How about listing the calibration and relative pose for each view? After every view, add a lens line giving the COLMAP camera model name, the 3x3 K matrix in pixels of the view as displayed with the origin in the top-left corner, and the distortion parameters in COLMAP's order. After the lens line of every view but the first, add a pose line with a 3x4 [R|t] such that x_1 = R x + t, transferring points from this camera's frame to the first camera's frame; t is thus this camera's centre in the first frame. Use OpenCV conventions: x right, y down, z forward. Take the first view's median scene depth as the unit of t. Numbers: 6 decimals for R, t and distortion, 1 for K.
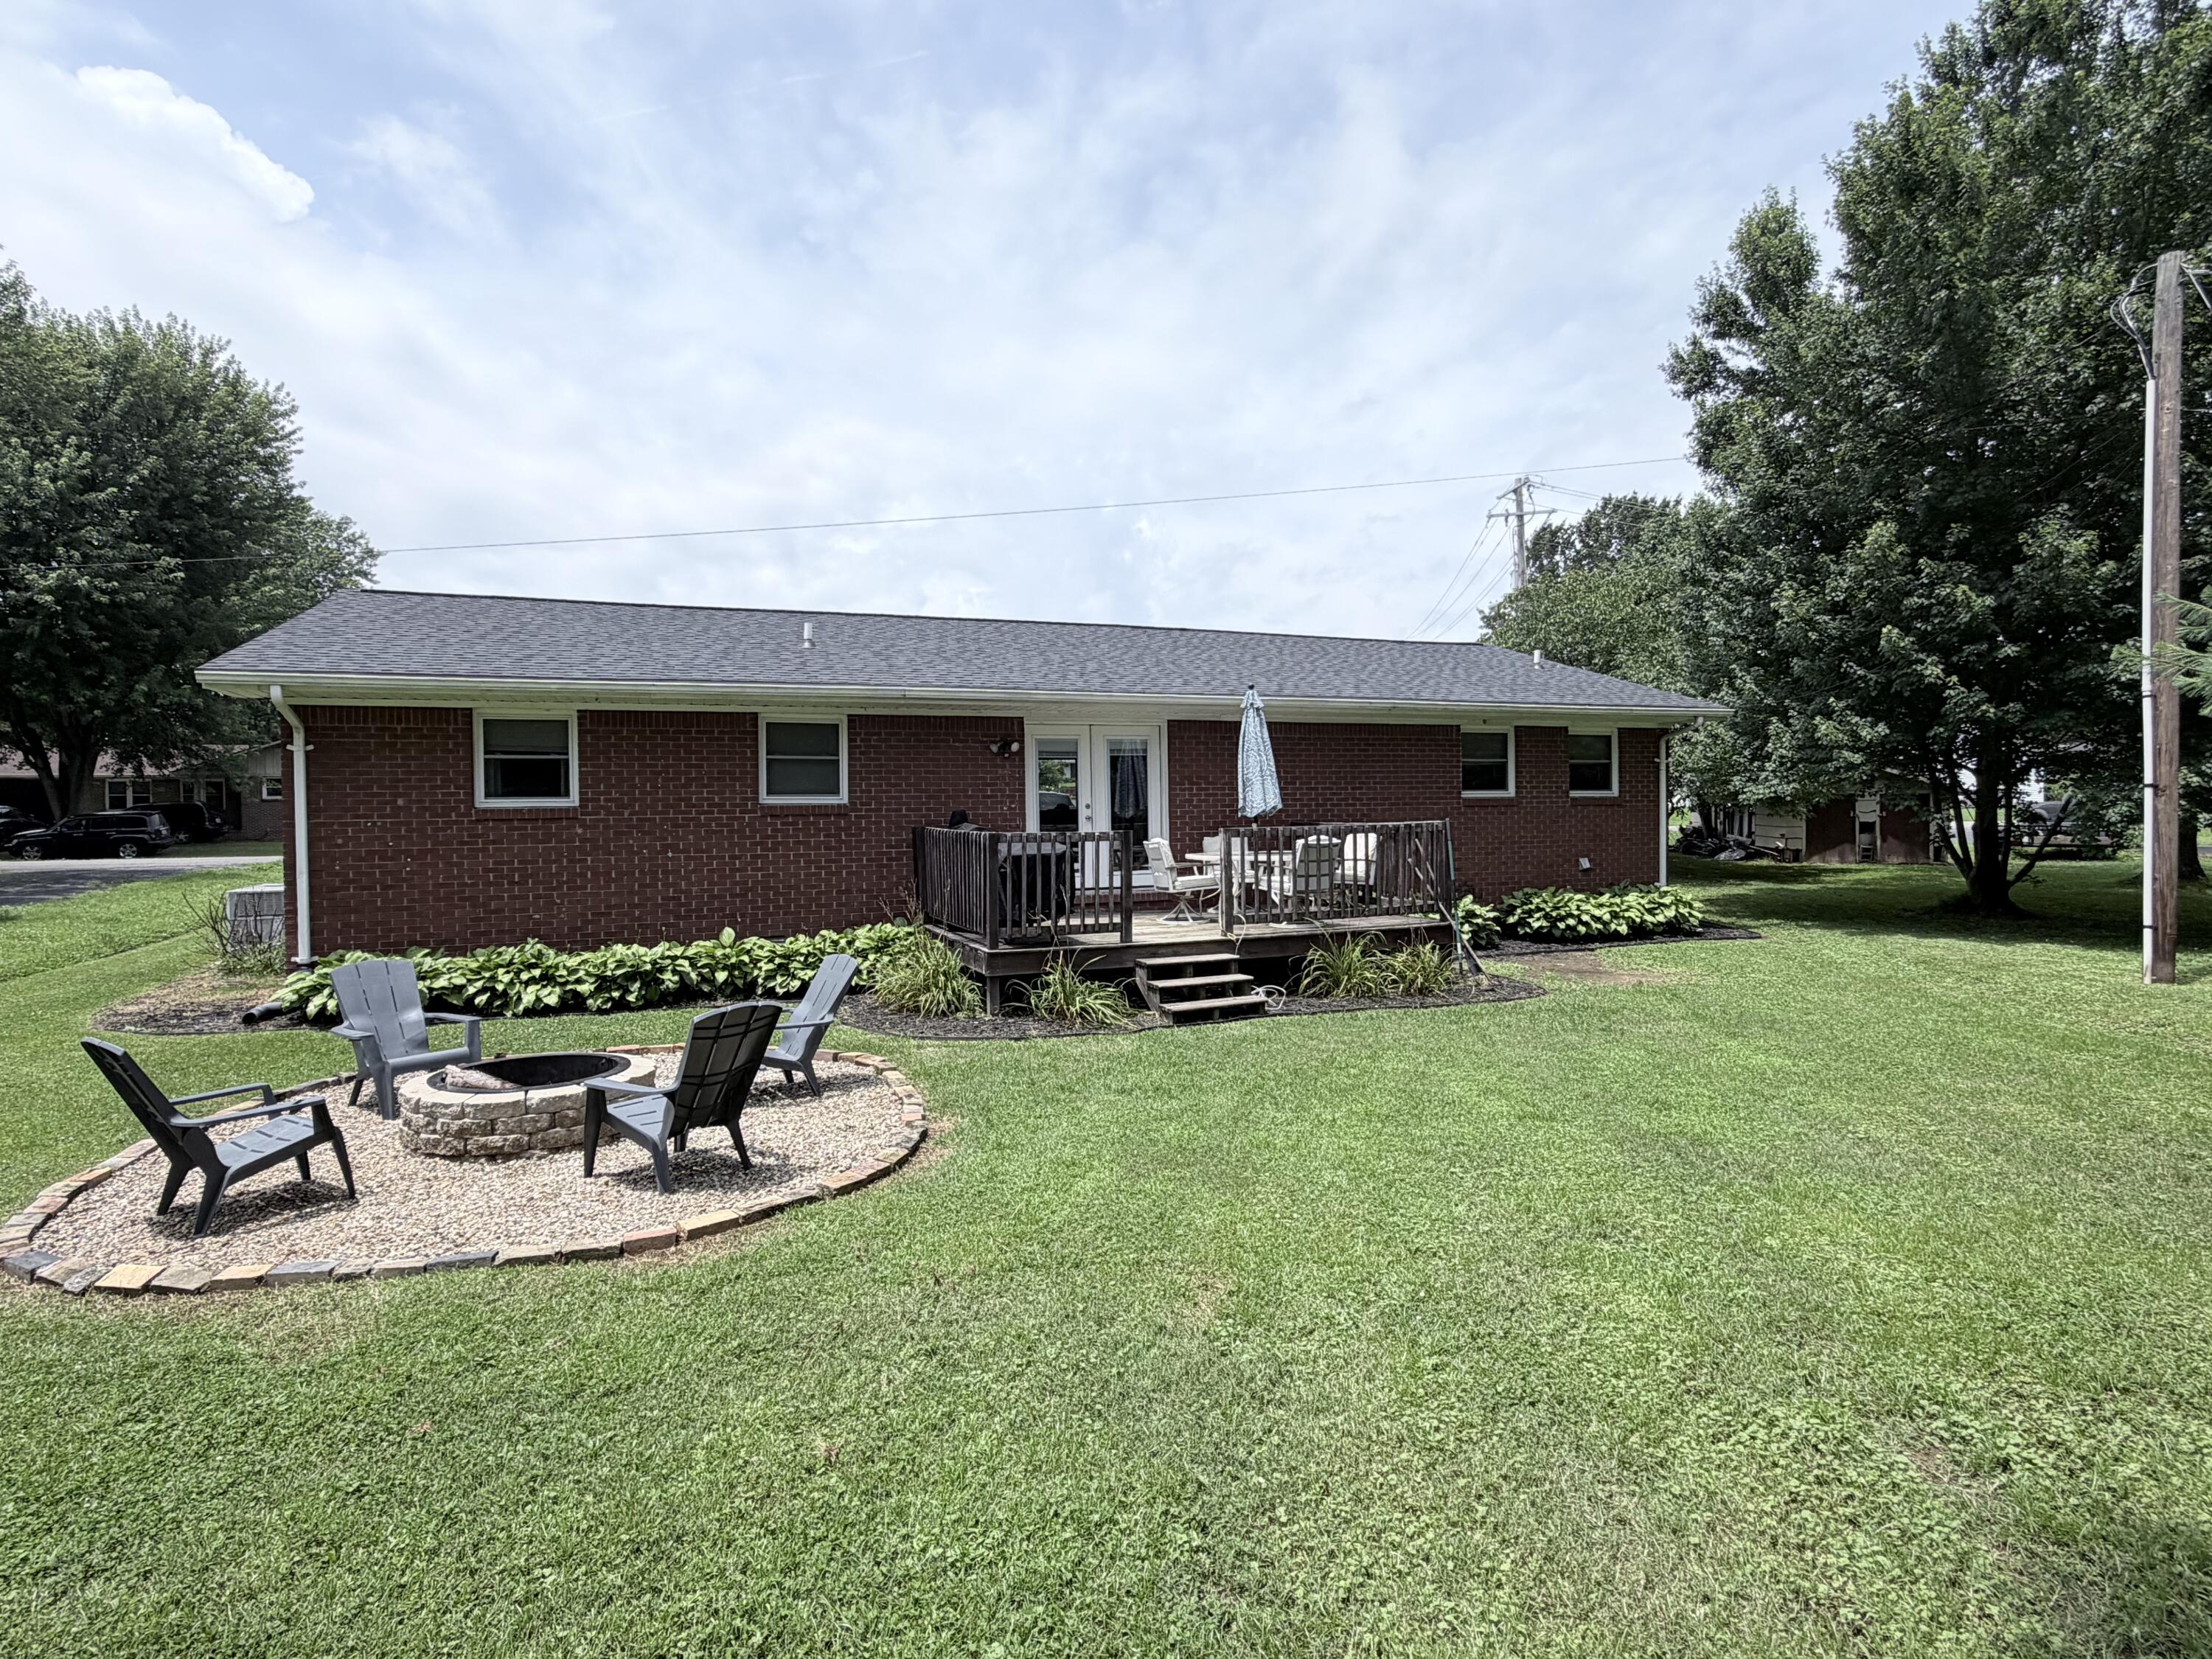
lens RADIAL K [[1157.8, 0, 1098.4], [0, 1157.8, 828.3], [0, 0, 1]] dist [-0.011918, 0.001819]
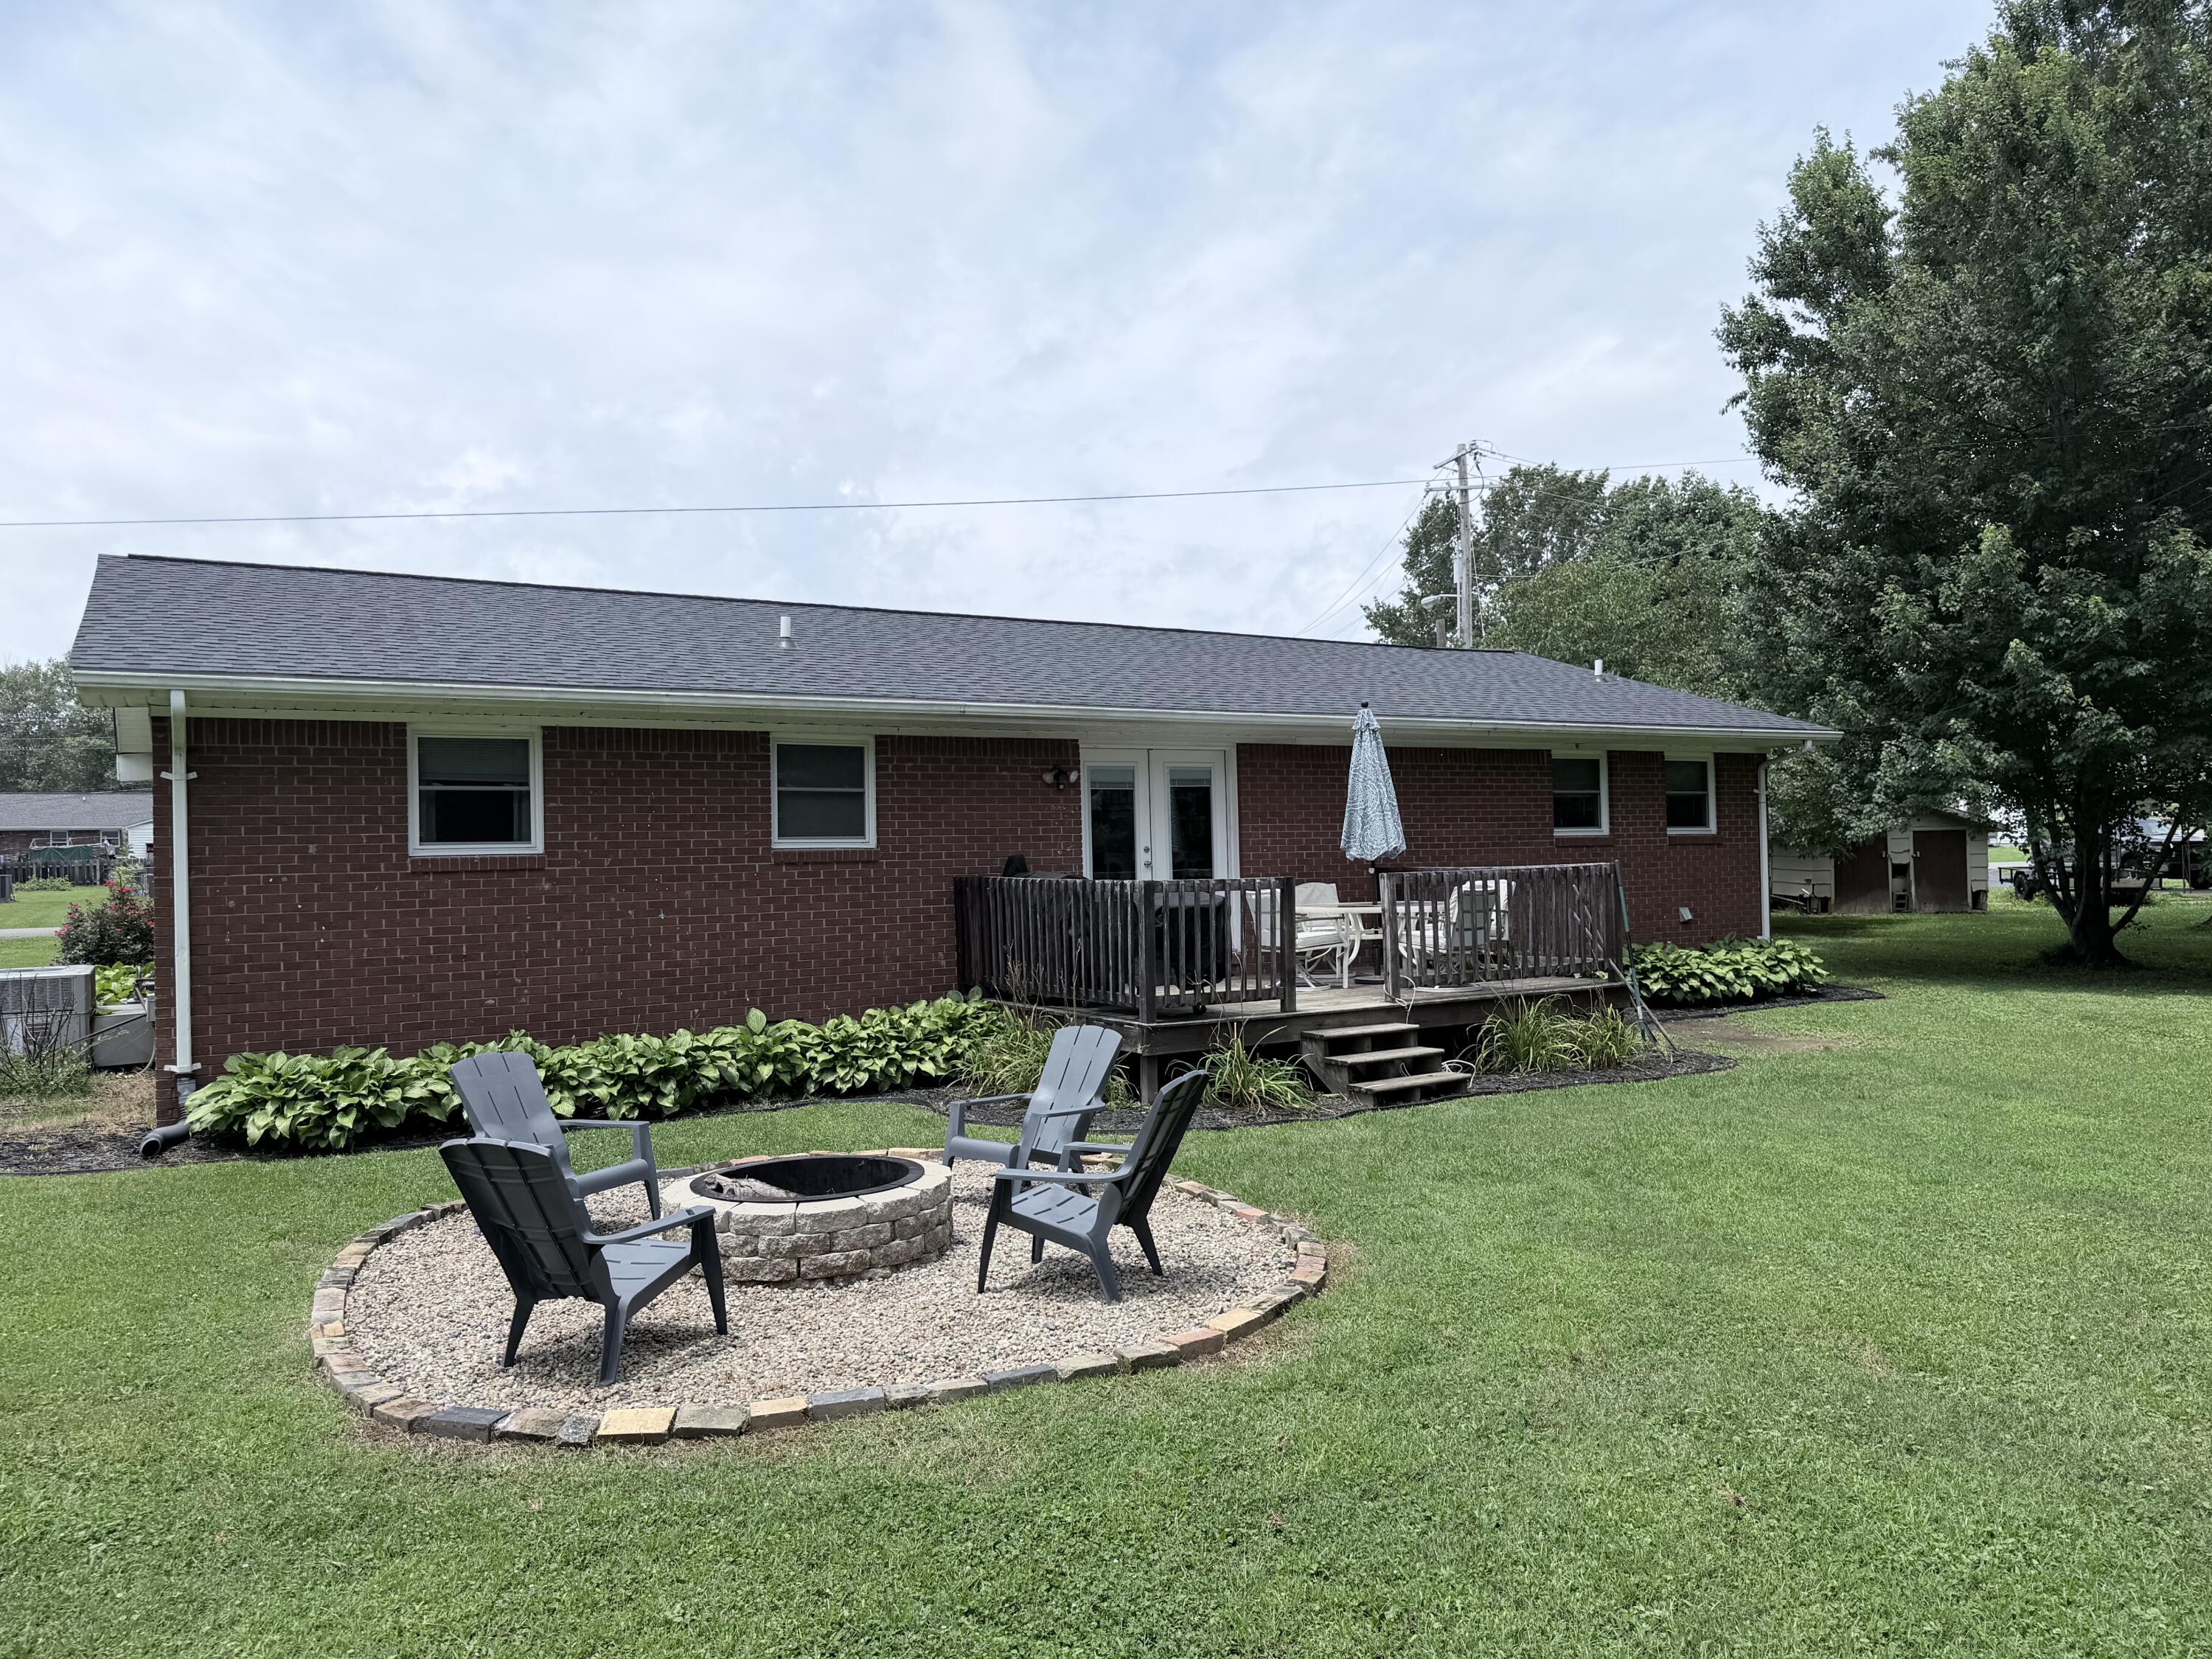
lens RADIAL K [[1532.8, 0, 1107.4], [0, 1532.8, 793.7], [0, 0, 1]] dist [0.093745, -0.173172]
pose [[0.986347, -0.001717, 0.164670, -0.250115], [0.011161, 0.998344, -0.056441, 0.002943], [-0.164301, 0.057508, 0.984733, -0.062865]]
